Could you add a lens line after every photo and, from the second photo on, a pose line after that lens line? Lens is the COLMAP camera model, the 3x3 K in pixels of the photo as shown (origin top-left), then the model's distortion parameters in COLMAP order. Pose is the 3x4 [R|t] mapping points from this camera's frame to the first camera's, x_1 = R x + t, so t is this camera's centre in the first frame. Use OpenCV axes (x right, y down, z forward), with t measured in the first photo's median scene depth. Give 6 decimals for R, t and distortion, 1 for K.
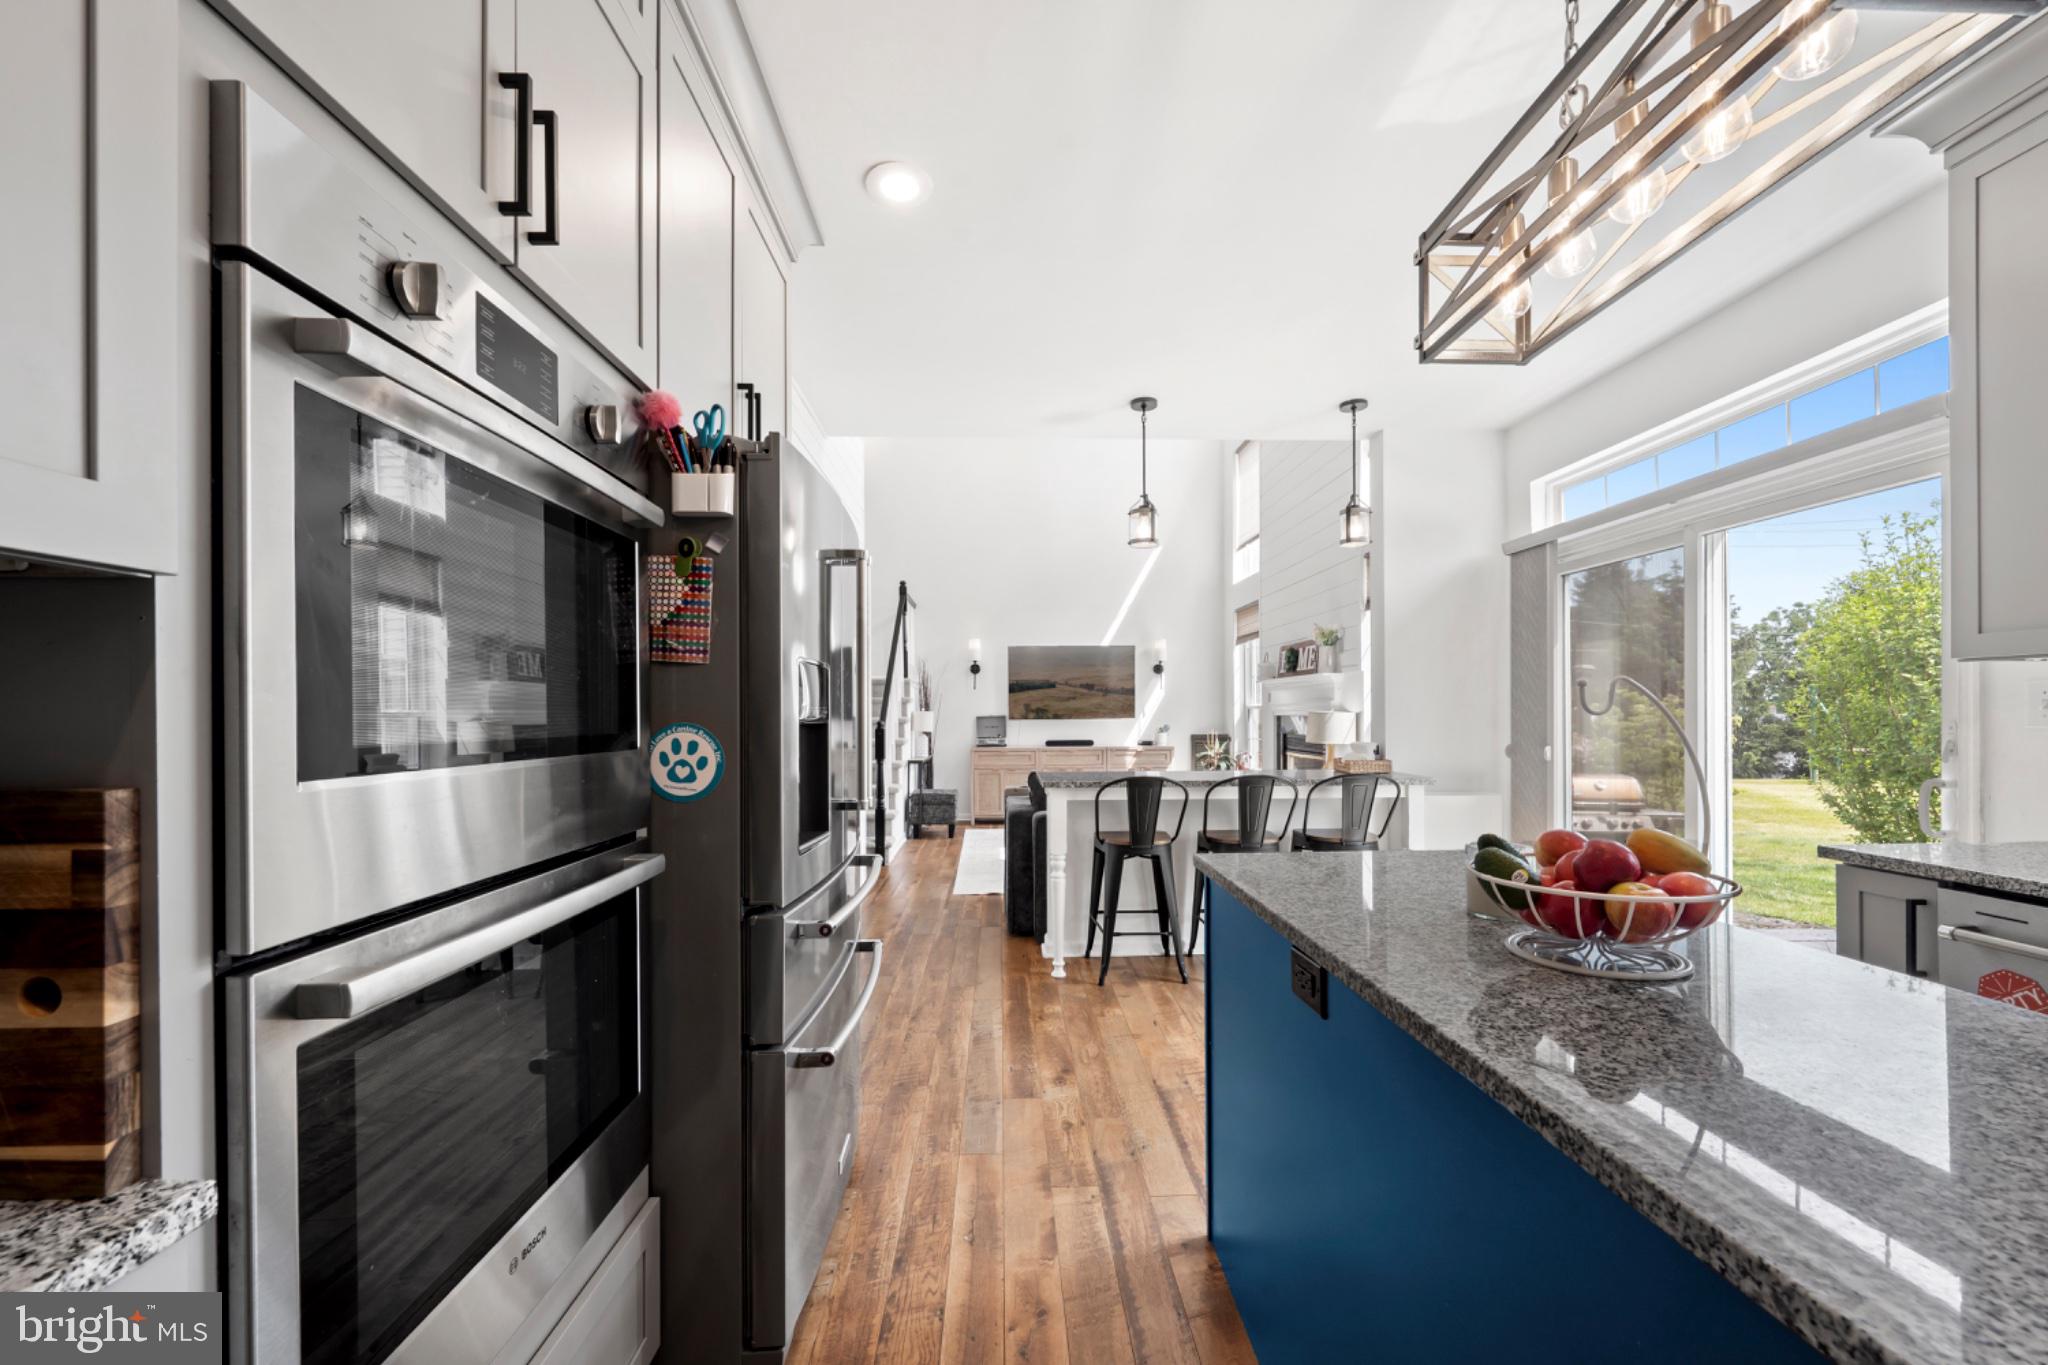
lens RADIAL K [[796.6, 0, 1029.2], [0, 796.6, 712.1], [0, 0, 1]] dist [-0.000152, 0.000019]
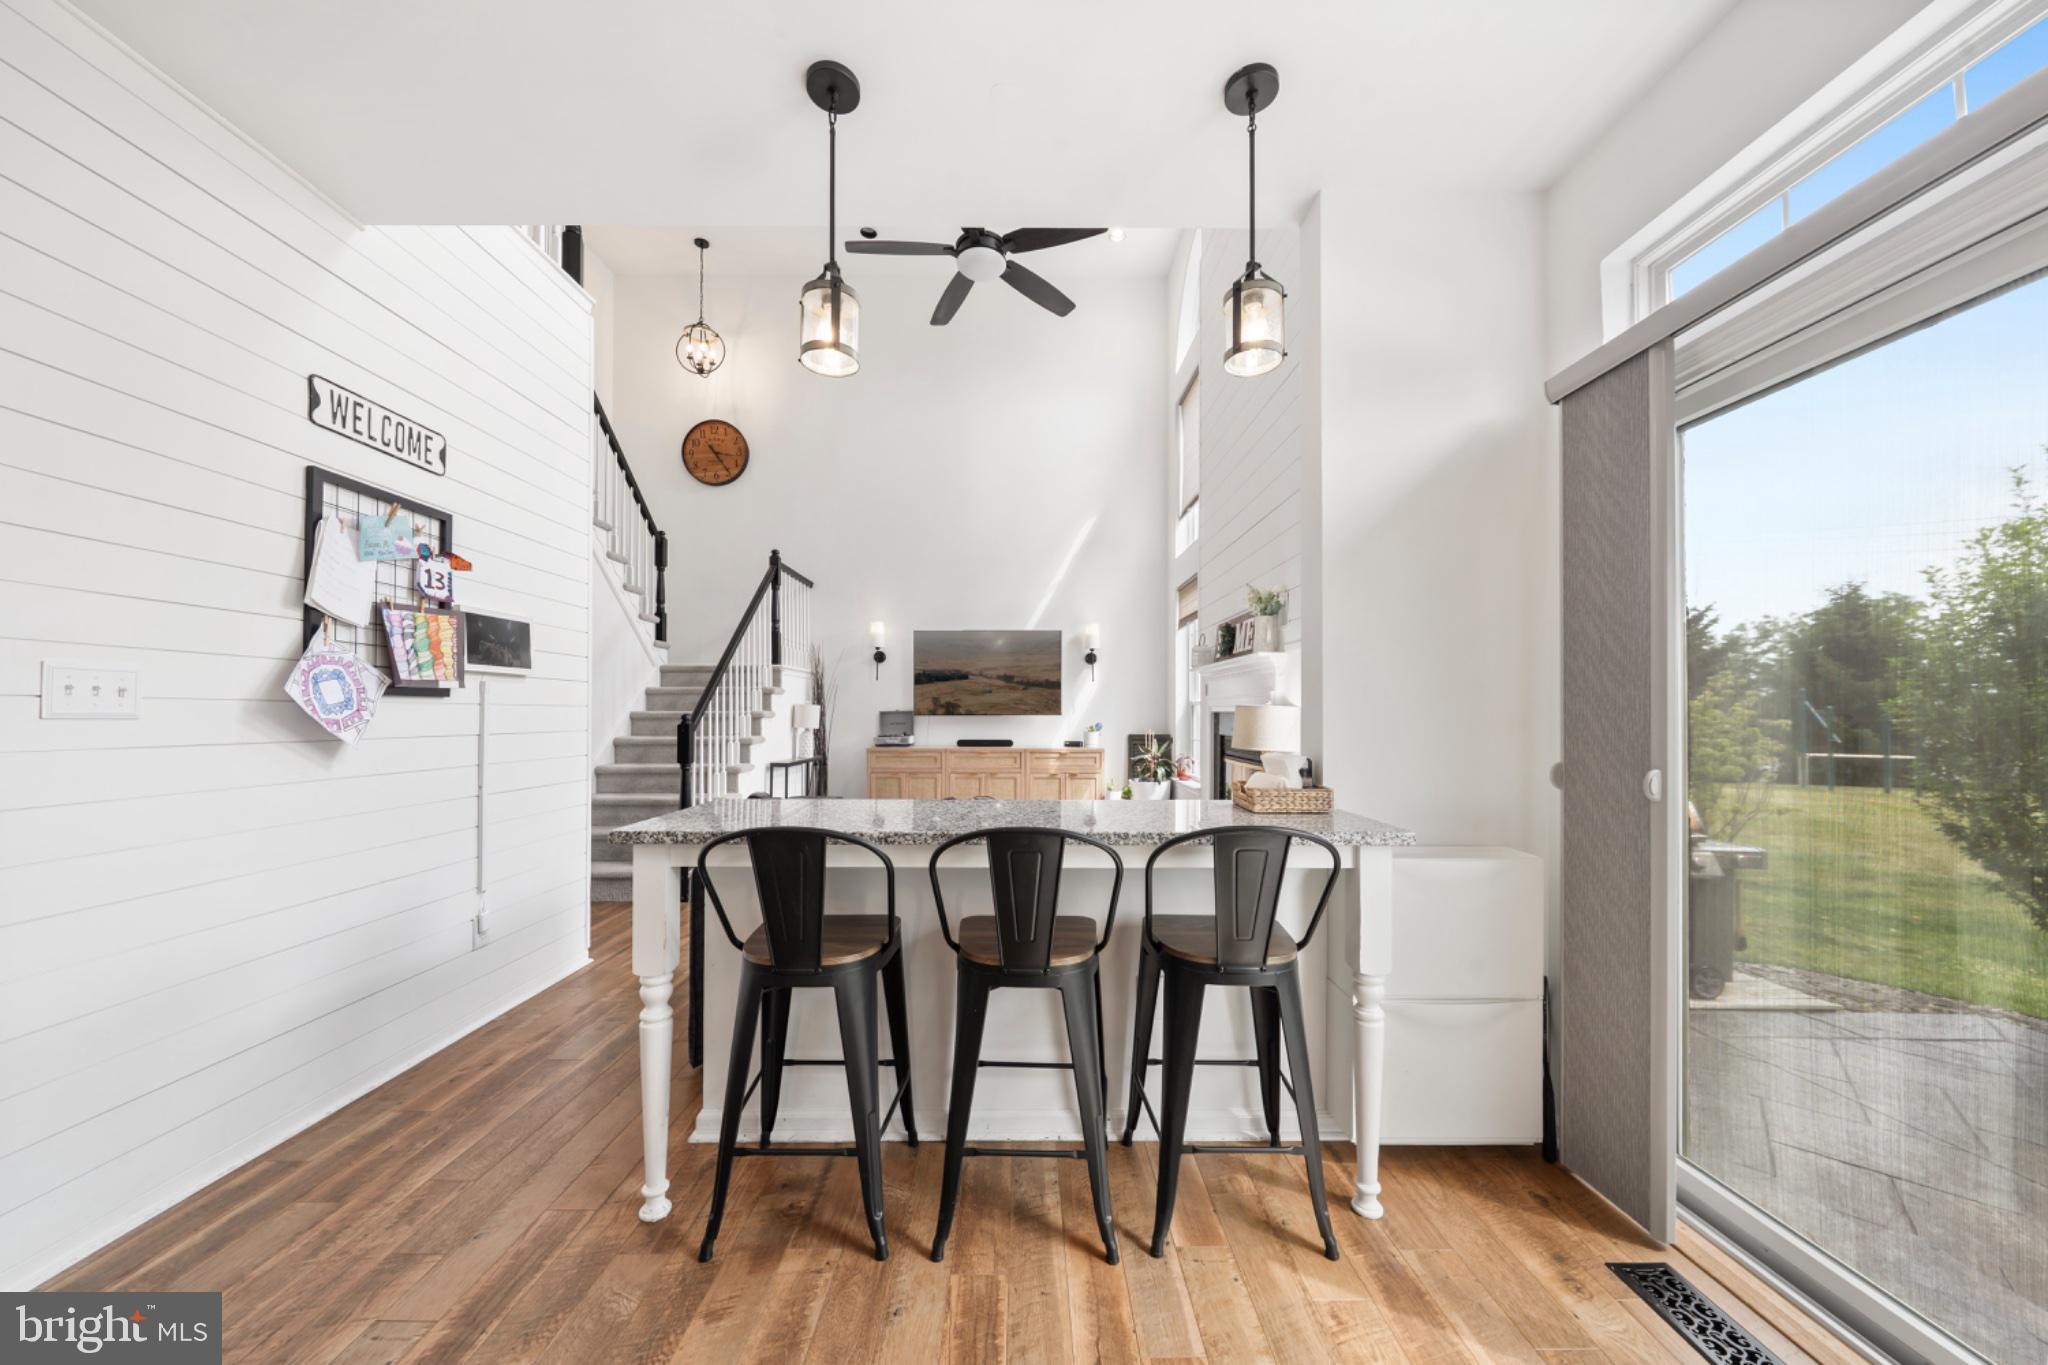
lens RADIAL K [[710.1, 0, 1025.9], [0, 710.1, 706.2], [0, 0, 1]] dist [-0.003231, -0.000285]
pose [[0.999467, 0.008287, -0.031588, 0.123513], [-0.008555, 0.999929, -0.008353, 0.004867], [0.031516, 0.008619, 0.999466, 0.241339]]
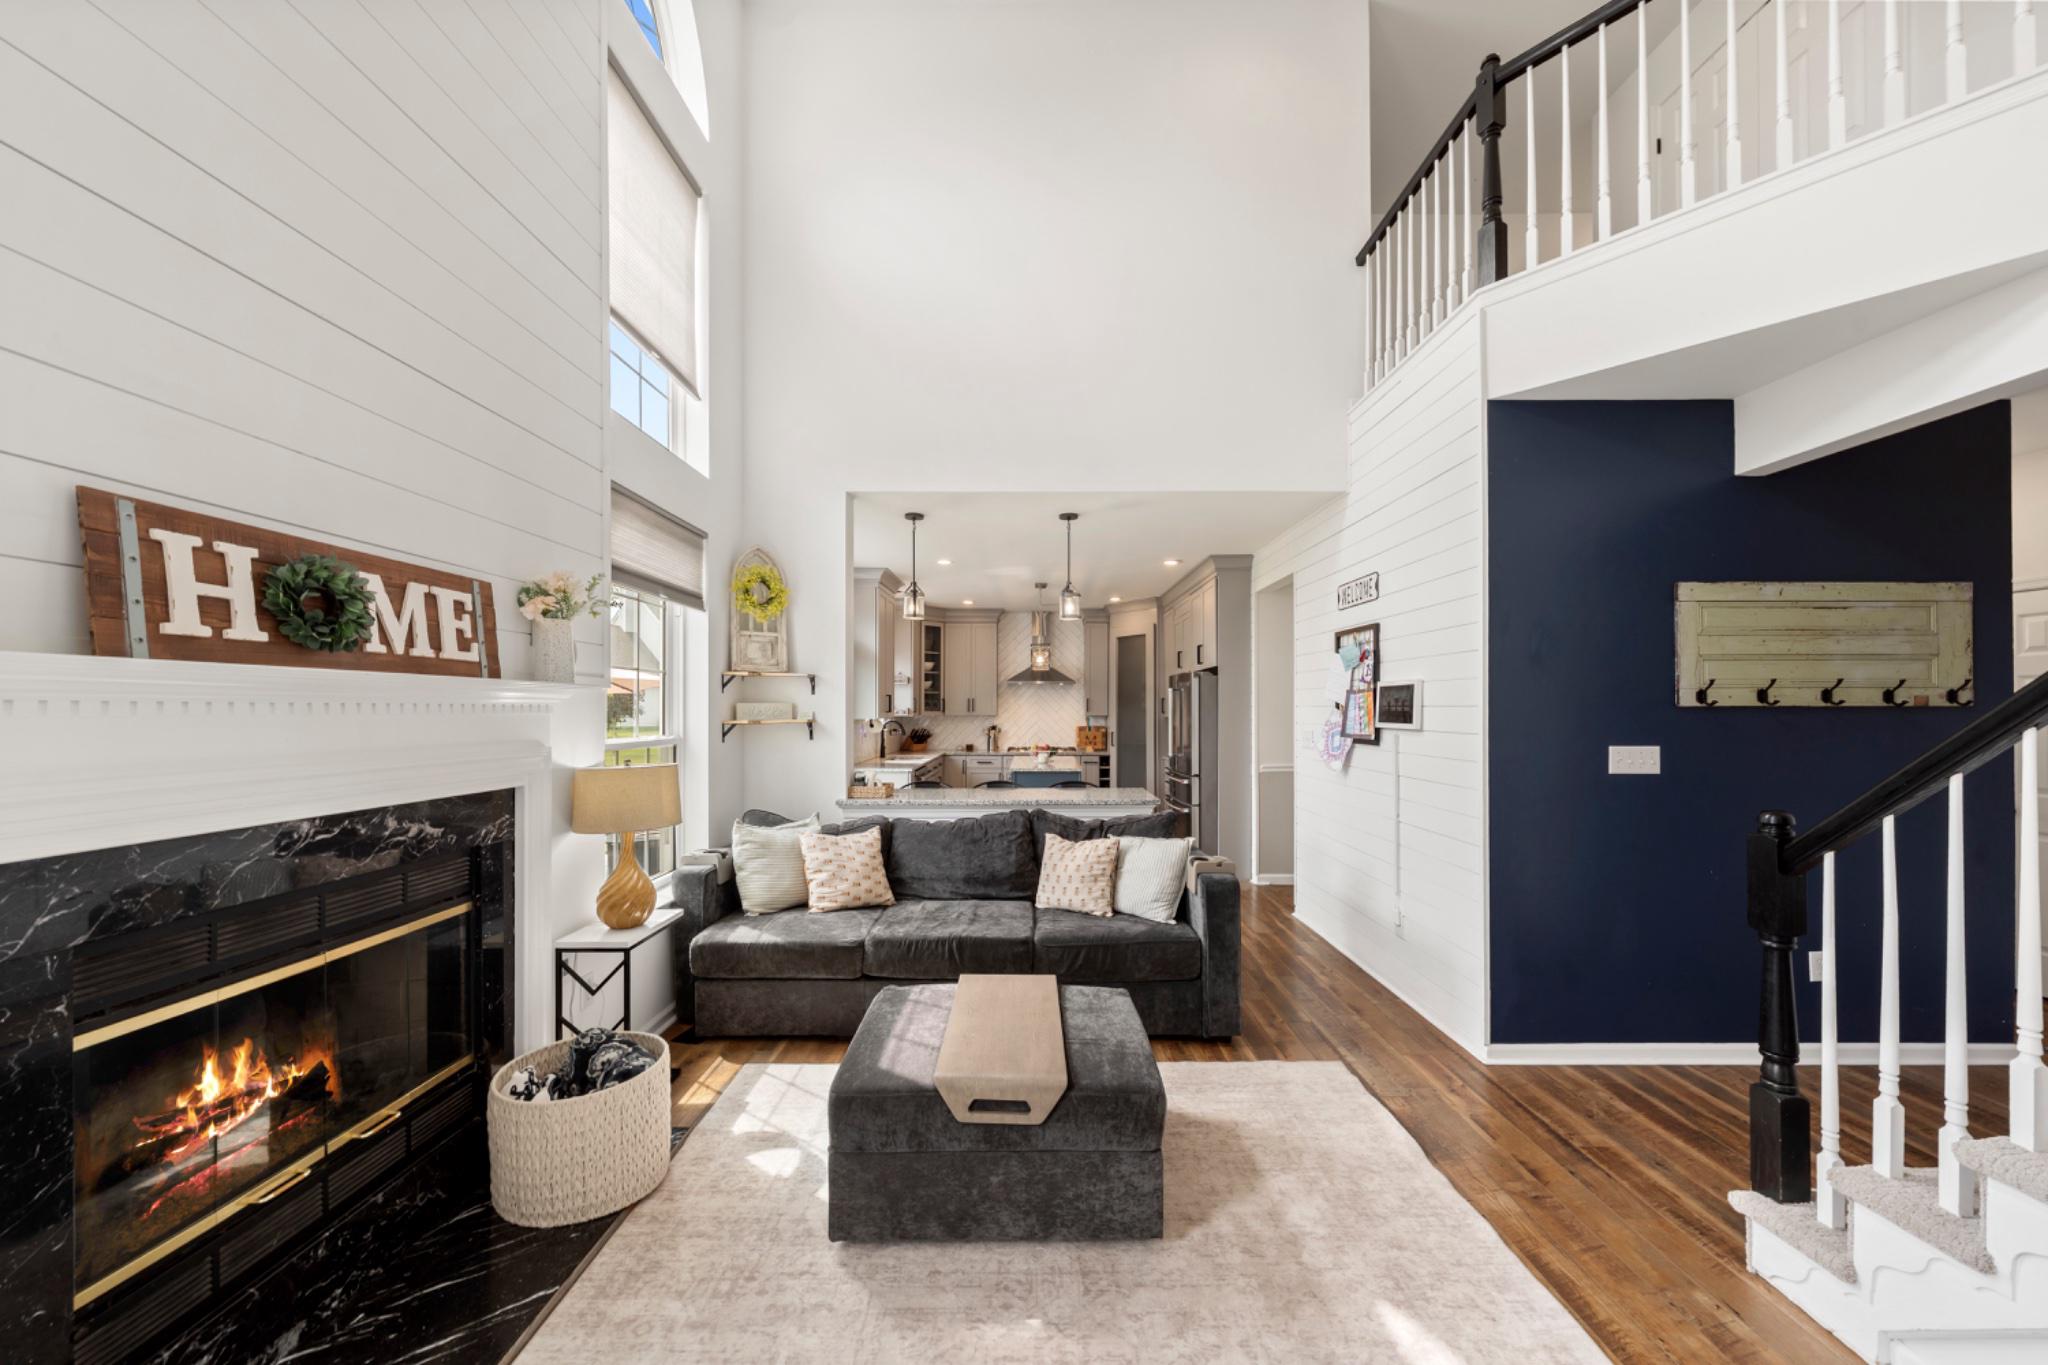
lens RADIAL K [[710.1, 0, 1025.9], [0, 710.1, 706.2], [0, 0, 1]] dist [-0.003231, -0.000285]
pose [[-0.999007, 0.007136, 0.043983, 0.071562], [0.006994, 0.999970, -0.003384, -0.023490], [-0.044006, -0.003073, -0.999027, 0.967140]]
